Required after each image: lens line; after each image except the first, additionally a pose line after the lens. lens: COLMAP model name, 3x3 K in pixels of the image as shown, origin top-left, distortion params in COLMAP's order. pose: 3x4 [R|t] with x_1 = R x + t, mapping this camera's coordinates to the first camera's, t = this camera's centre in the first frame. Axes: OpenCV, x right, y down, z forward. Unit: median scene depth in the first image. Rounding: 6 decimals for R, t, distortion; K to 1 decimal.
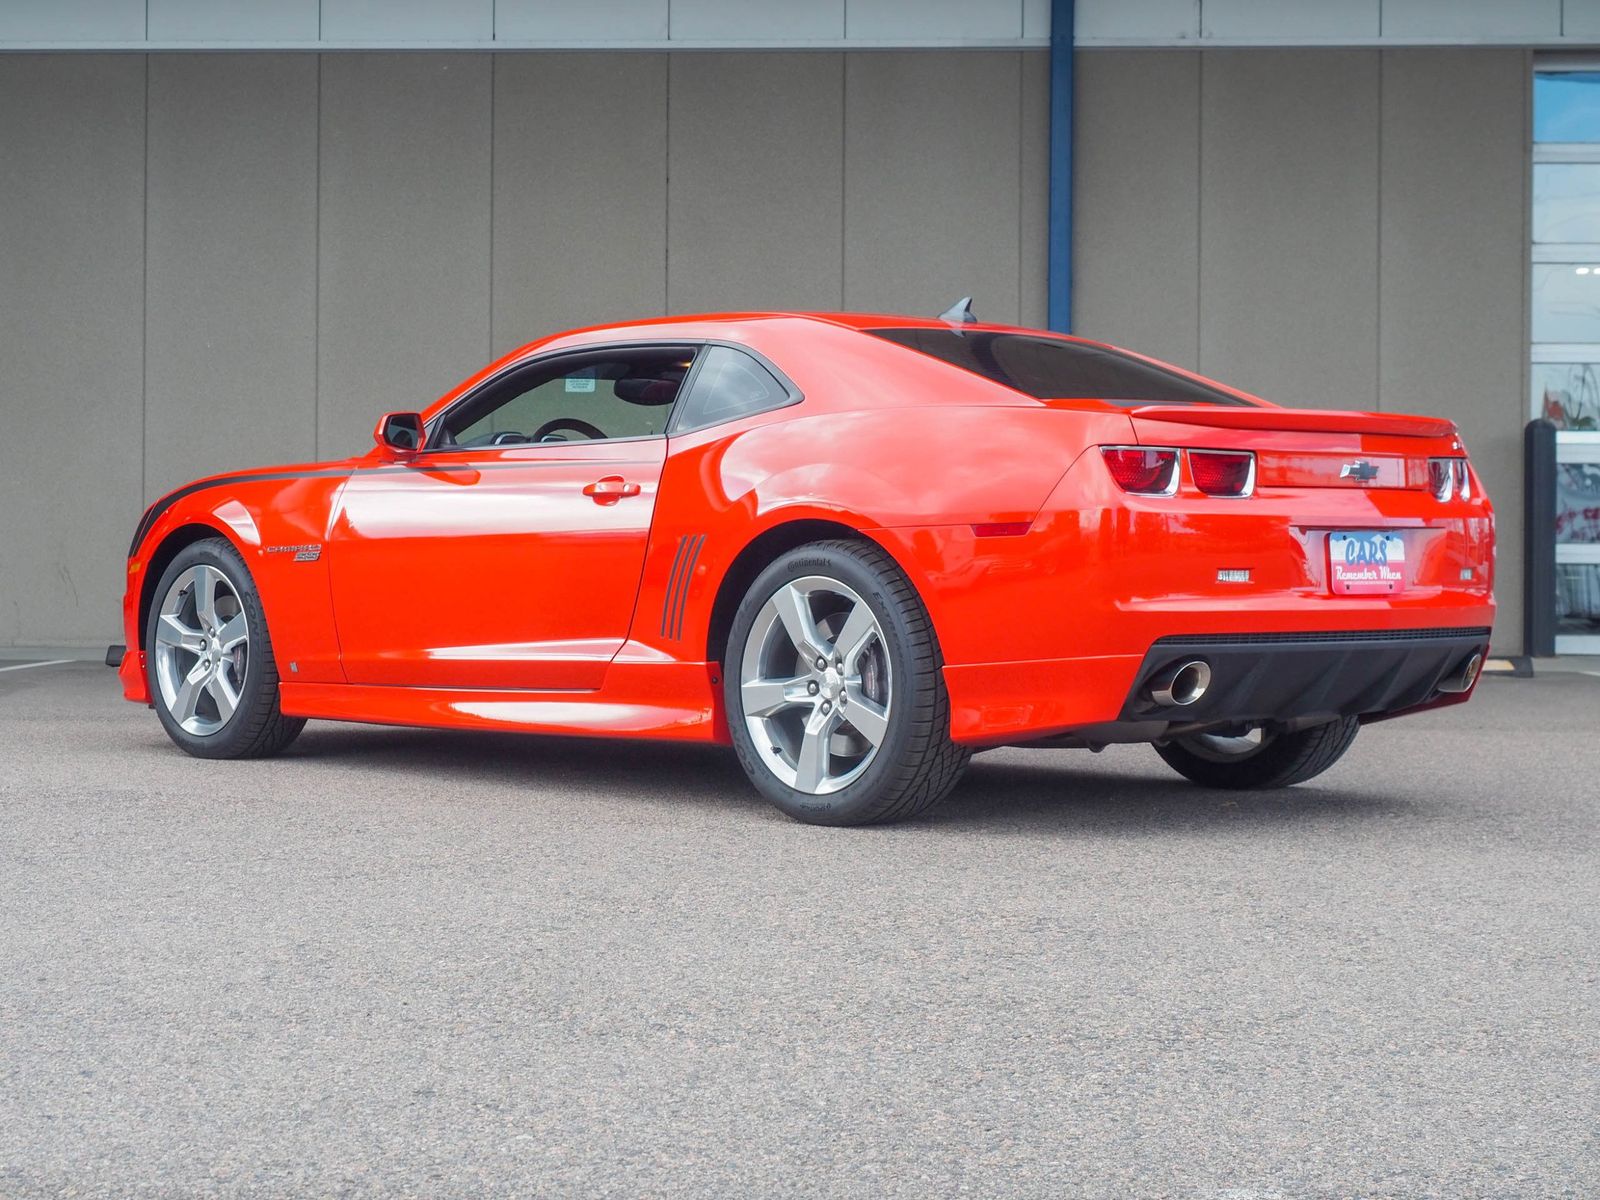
lens RADIAL K [[3116.8, 0, 800.0], [0, 3116.8, 600.0], [0, 0, 1]] dist [0.007187, -0.070210]
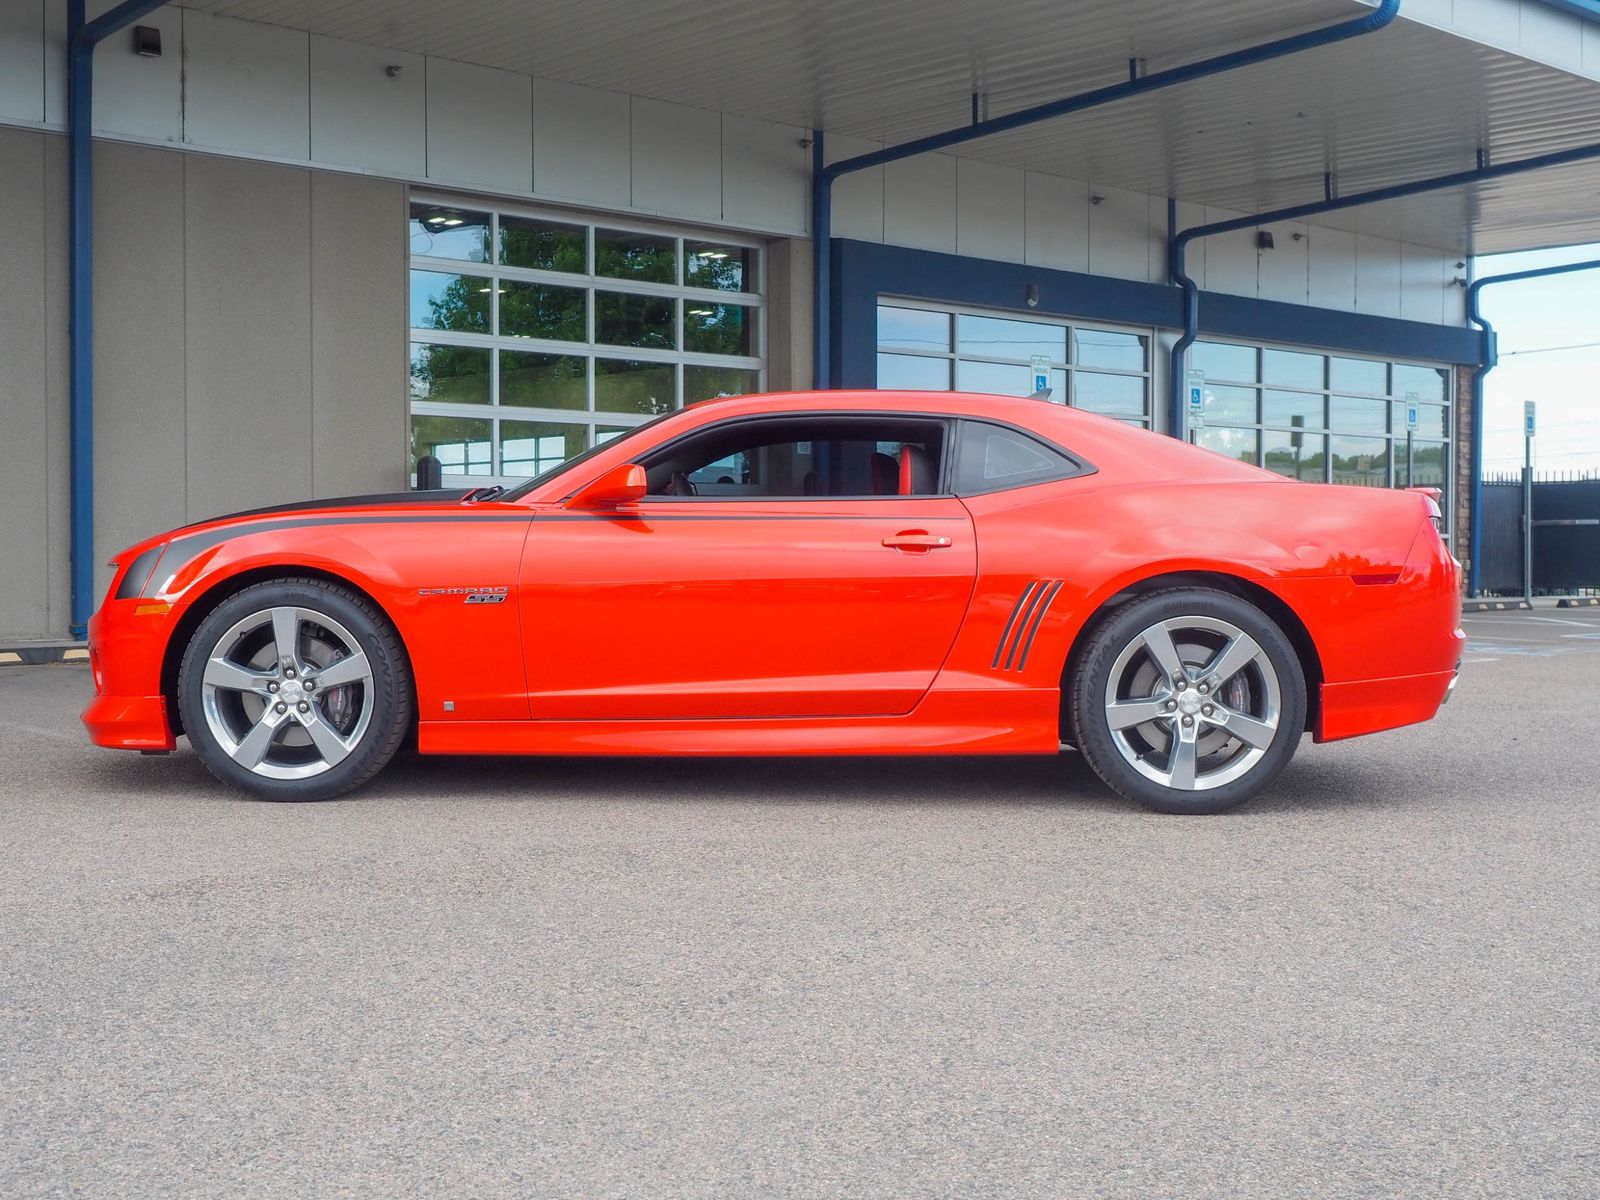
lens RADIAL K [[2098.6, 0, 800.0], [0, 2098.6, 600.0], [0, 0, 1]] dist [0.008444, -0.005848]
pose [[0.695110, -0.022535, 0.718551, -0.739390], [0.007652, 0.999684, 0.023949, -0.036542], [-0.718863, -0.011148, 0.695062, 0.562777]]
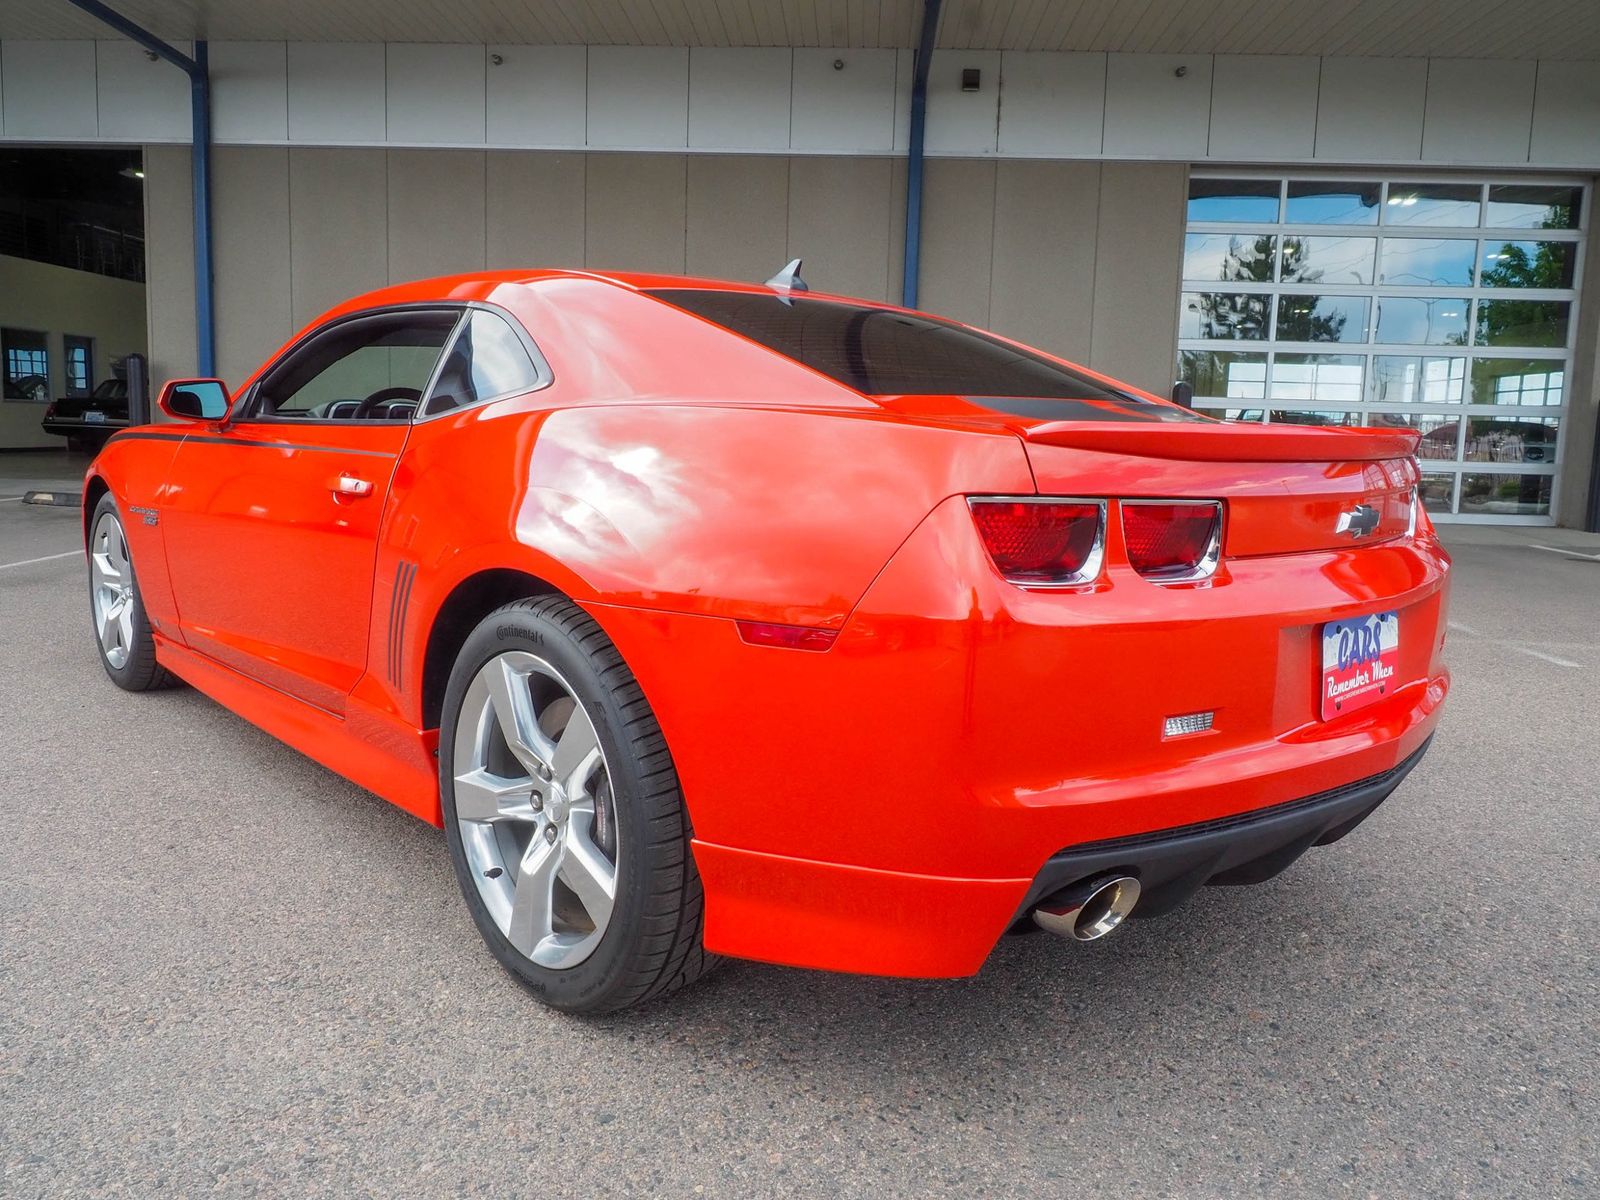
lens RADIAL K [[1174.7, 0, 804.4], [0, 1174.7, 581.0], [0, 0, 1]] dist [-0.008726, 0.003357]
pose [[0.999737, 0.022944, -0.000515, 0.067932], [-0.022700, 0.991898, 0.124994, -0.059257], [0.003379, -0.124949, 0.992157, 0.791019]]
